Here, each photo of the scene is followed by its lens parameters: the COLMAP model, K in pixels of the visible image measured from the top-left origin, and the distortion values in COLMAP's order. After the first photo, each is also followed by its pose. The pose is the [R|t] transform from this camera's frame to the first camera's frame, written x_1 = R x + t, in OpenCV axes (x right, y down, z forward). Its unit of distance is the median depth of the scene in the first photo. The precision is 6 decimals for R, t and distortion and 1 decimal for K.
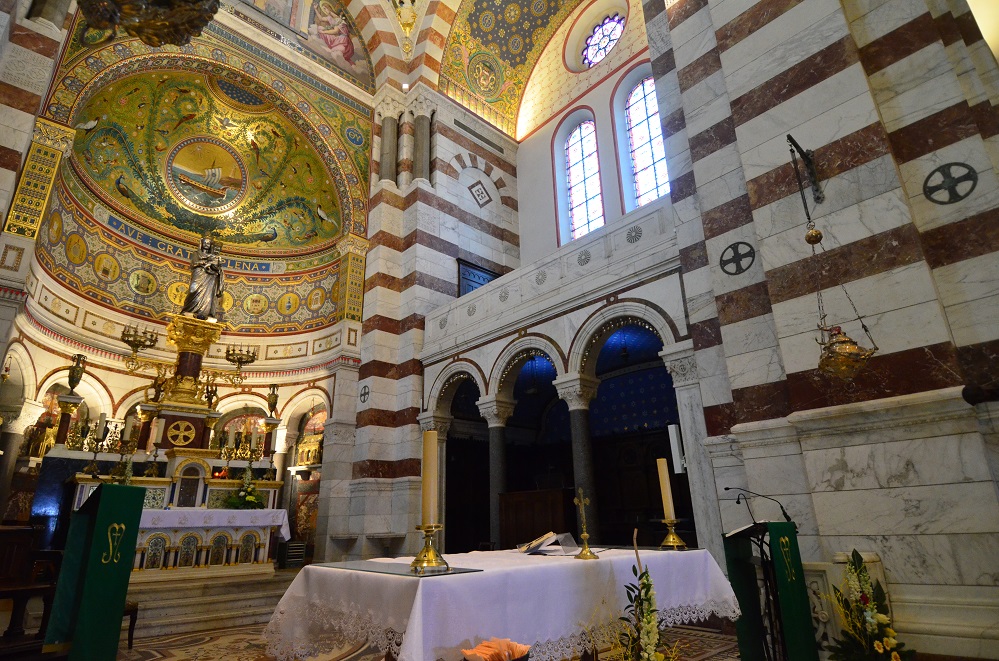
lens RADIAL K [[525.1, 0, 501.6], [0, 525.1, 340.8], [0, 0, 1]] dist [0.017480, -0.024037]
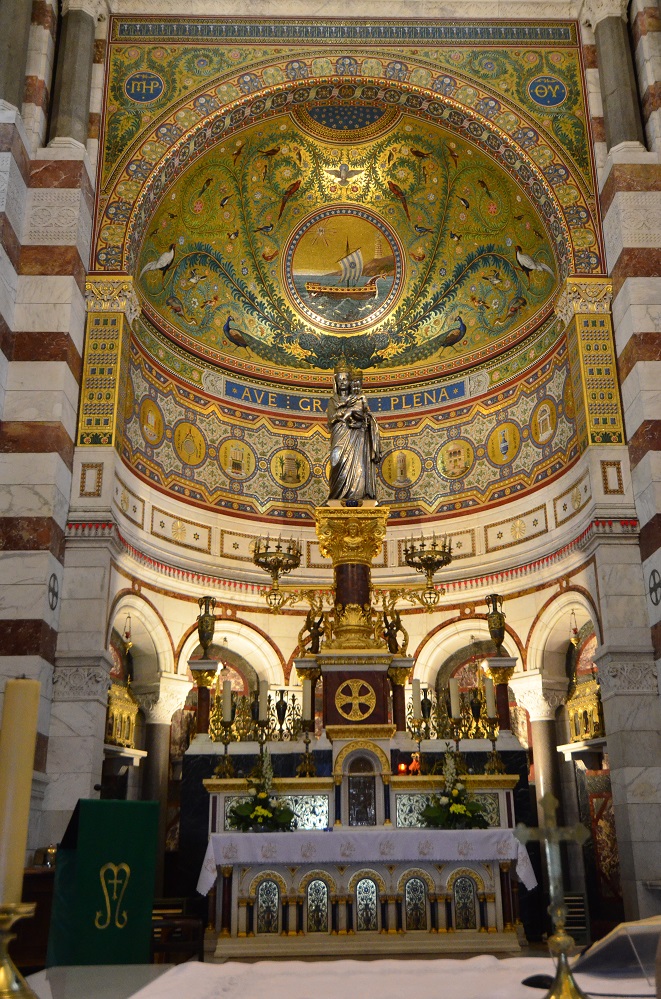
lens RADIAL K [[998.8, 0, 339.9], [0, 998.8, 496.8], [0, 0, 1]] dist [0.037678, 0.000000]
pose [[0.746511, -0.214953, -0.629695, 0.123151], [0.214254, 0.973630, -0.078359, 0.032261], [0.629934, -0.076419, 0.772880, 0.118130]]
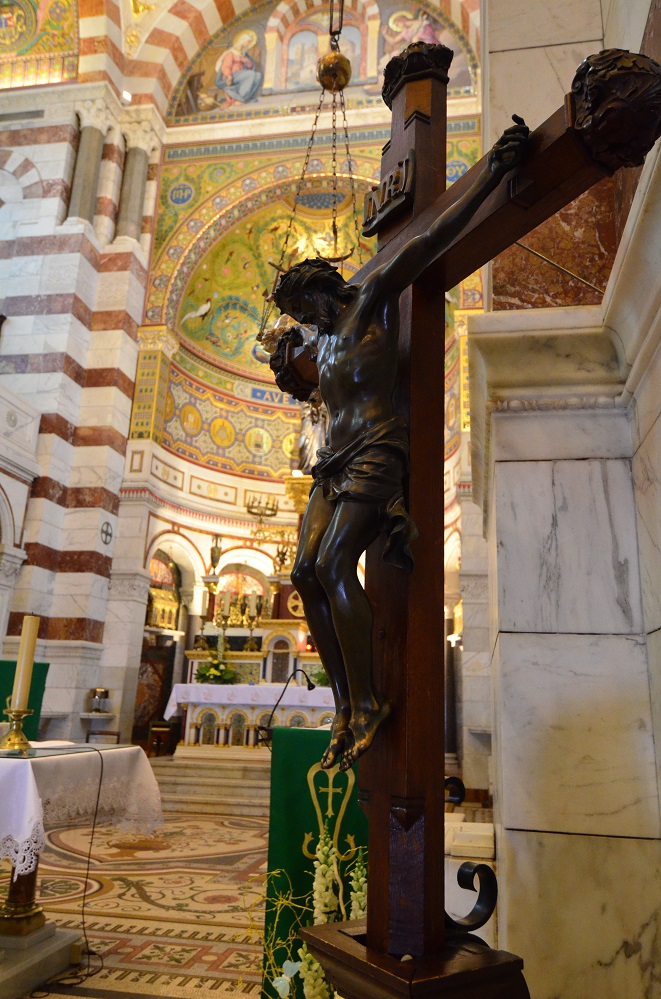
lens RADIAL K [[740.2, 0, 334.4], [0, 740.2, 498.6], [0, 0, 1]] dist [0.042620, -0.003671]
pose [[0.603329, -0.175045, -0.778044, 0.399976], [0.215326, 0.975135, -0.052413, 0.069623], [0.767873, -0.135911, 0.626019, 0.237376]]
